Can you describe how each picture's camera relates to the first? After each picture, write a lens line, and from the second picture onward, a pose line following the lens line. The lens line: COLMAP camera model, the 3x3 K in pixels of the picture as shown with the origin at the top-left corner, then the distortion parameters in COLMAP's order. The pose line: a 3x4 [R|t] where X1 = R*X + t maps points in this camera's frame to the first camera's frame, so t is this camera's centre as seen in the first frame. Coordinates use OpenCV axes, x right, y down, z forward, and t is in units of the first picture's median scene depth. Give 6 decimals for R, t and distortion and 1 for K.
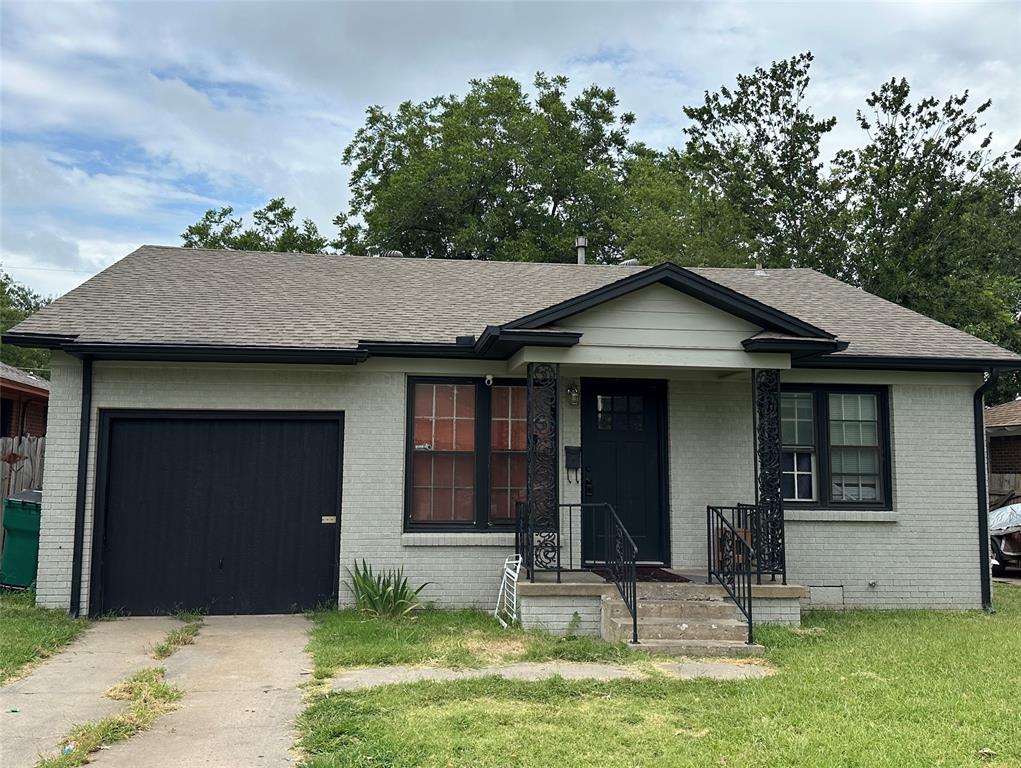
lens RADIAL K [[766.5, 0, 510.5], [0, 766.5, 384.0], [0, 0, 1]] dist [0.113646, -0.153476]
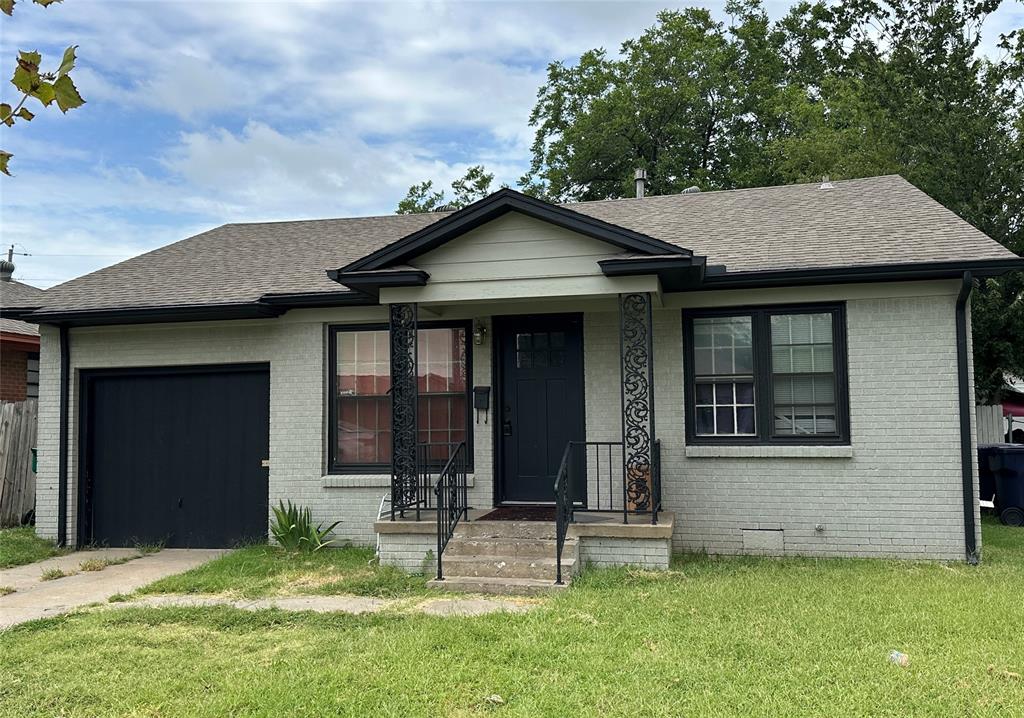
lens RADIAL K [[767.3, 0, 512.0], [0, 767.3, 359.0], [0, 0, 1]] dist [0.093890, -0.116691]
pose [[0.957057, -0.049727, -0.285605, 0.390743], [0.057745, 0.998137, 0.019717, 0.028308], [0.284092, -0.035363, 0.958145, 0.067134]]
